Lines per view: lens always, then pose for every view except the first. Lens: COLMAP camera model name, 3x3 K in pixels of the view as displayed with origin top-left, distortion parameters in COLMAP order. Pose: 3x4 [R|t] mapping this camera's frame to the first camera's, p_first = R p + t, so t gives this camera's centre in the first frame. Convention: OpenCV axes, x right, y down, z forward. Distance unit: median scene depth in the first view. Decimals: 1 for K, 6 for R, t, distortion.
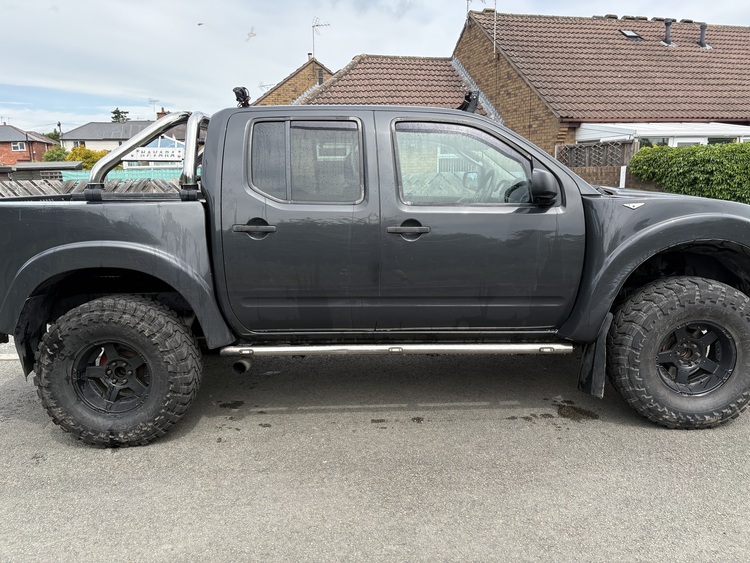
lens RADIAL K [[534.2, 0, 375.0], [0, 534.2, 281.5], [0, 0, 1]] dist [0.041715, -0.033162]
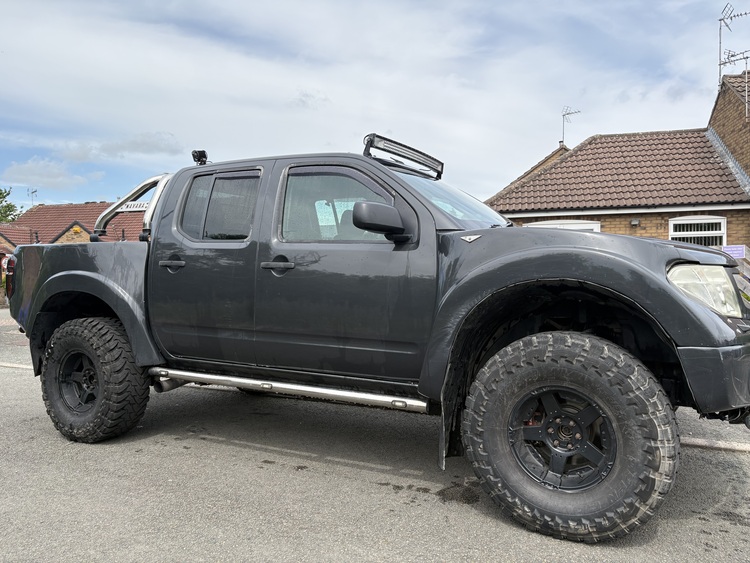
lens RADIAL K [[534.2, 0, 375.0], [0, 534.2, 281.5], [0, 0, 1]] dist [0.041715, -0.033162]
pose [[0.886504, 0.025364, -0.462025, 0.690763], [-0.099168, 0.985710, -0.136166, 0.053507], [0.451970, 0.166530, 0.876351, 0.184017]]
